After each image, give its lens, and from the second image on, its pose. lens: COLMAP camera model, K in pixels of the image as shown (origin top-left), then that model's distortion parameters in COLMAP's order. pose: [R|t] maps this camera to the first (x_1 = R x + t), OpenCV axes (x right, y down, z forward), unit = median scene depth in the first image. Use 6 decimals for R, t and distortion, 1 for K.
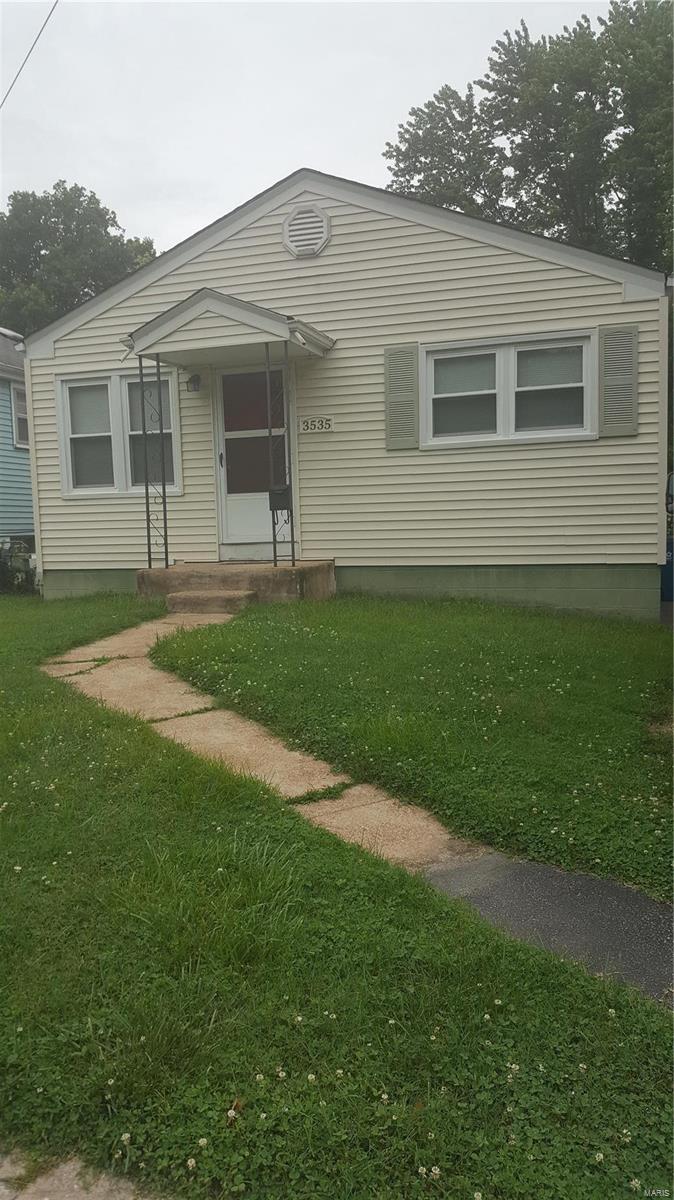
lens RADIAL K [[913.5, 0, 265.4], [0, 913.5, 599.4], [0, 0, 1]] dist [0.202867, -0.408600]
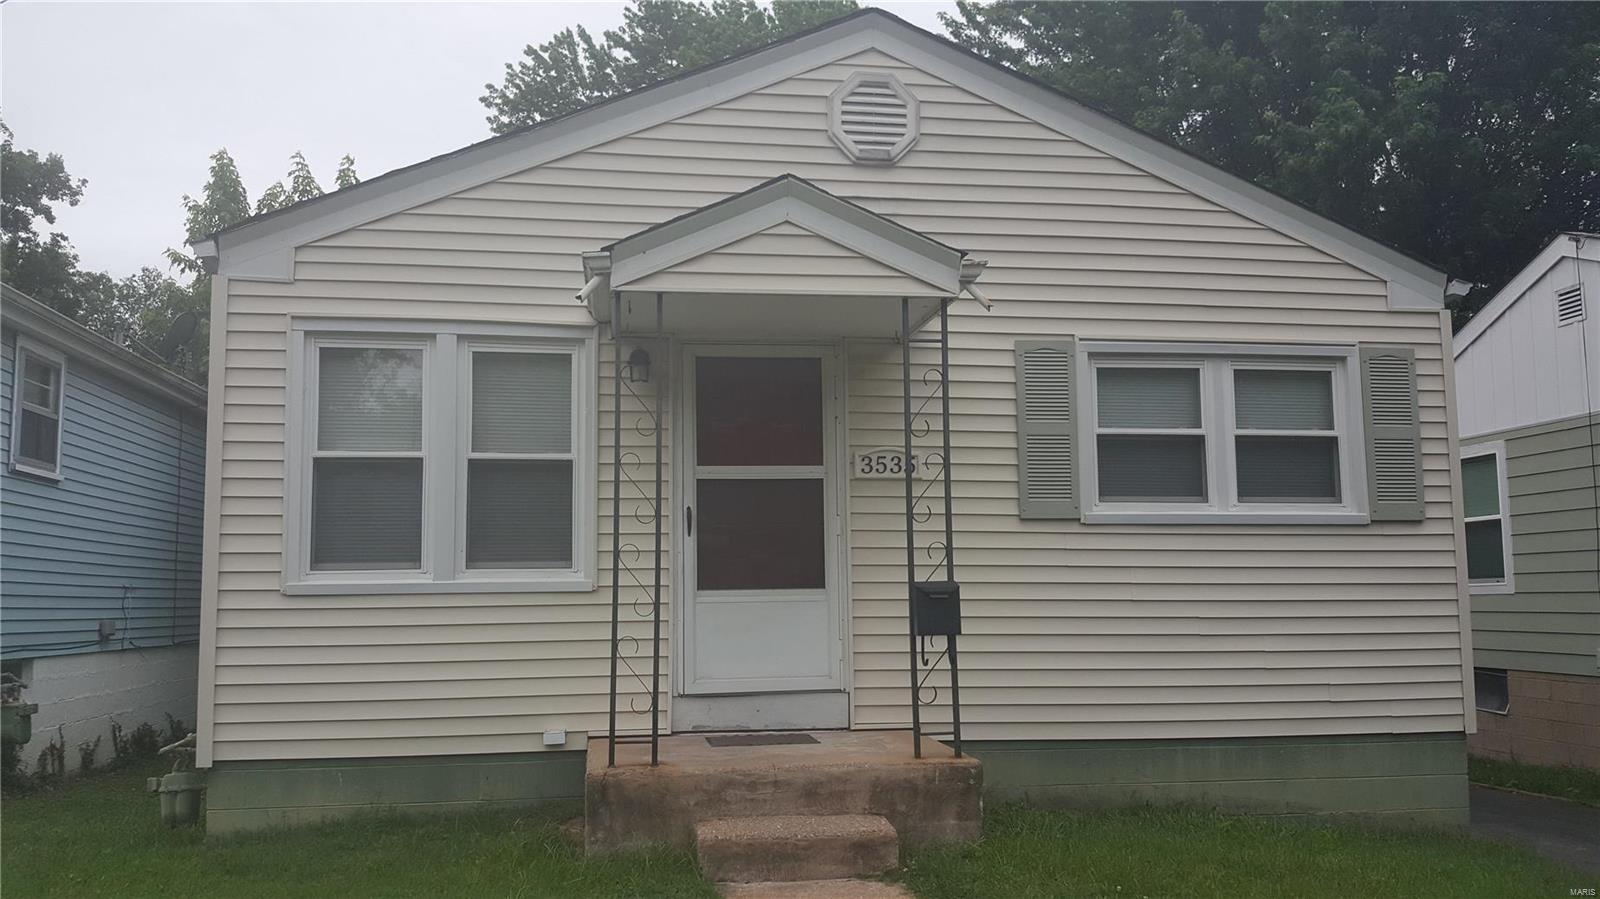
lens RADIAL K [[1218.1, 0, 755.7], [0, 1218.1, 470.0], [0, 0, 1]] dist [0.202867, -0.408600]
pose [[0.886587, 0.065426, 0.457911, -0.342095], [0.023856, 0.982162, -0.186520, -0.061722], [-0.461946, 0.176290, 0.869211, 0.450784]]
